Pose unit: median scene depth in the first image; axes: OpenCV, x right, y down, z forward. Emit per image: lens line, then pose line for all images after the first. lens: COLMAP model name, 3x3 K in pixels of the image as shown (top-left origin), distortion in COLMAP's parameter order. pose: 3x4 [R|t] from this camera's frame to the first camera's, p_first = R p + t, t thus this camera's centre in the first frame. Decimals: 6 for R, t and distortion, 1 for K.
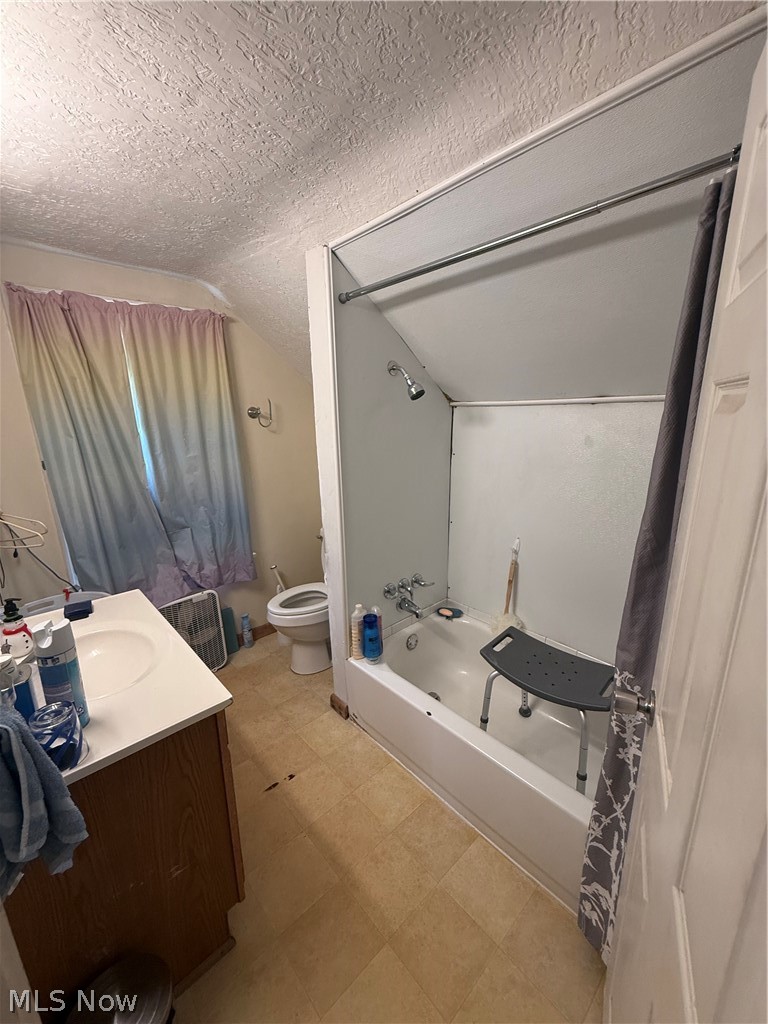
lens RADIAL K [[408.6, 0, 384.0], [0, 408.6, 512.0], [0, 0, 1]] dist [-0.000234, -0.000025]
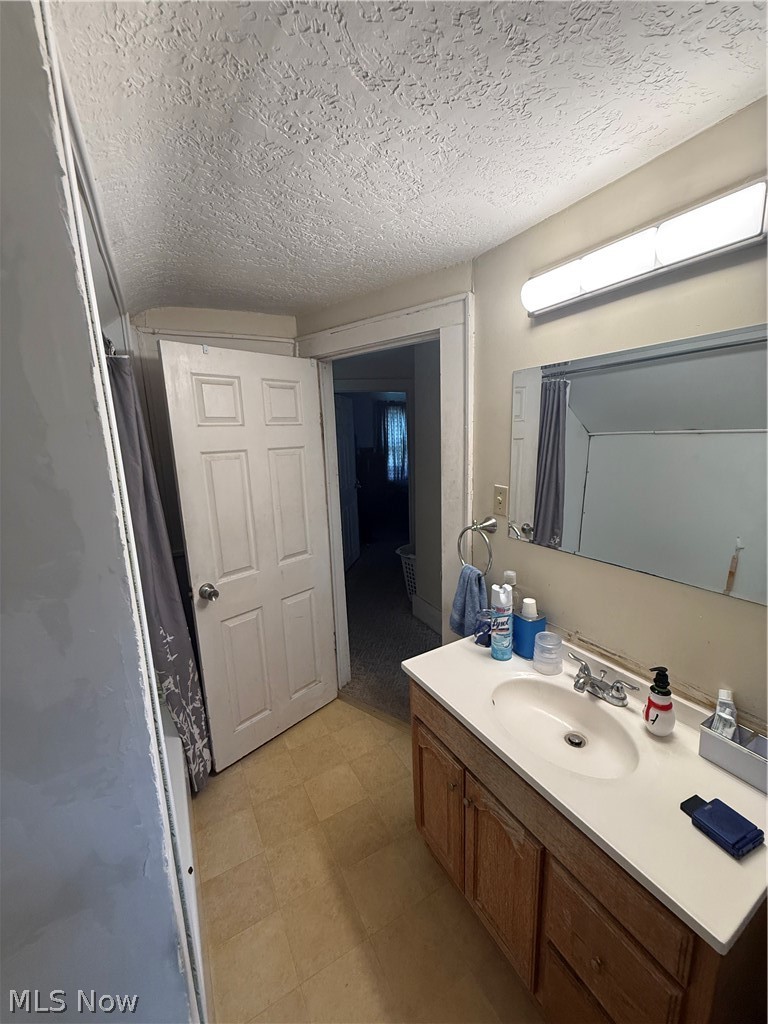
lens RADIAL K [[408.6, 0, 384.0], [0, 408.6, 512.0], [0, 0, 1]] dist [-0.000234, -0.000025]
pose [[-0.971523, 0.009623, 0.236749, -0.463655], [0.109783, 0.903737, 0.413772, -0.413245], [-0.209977, 0.427980, -0.879058, 1.438523]]
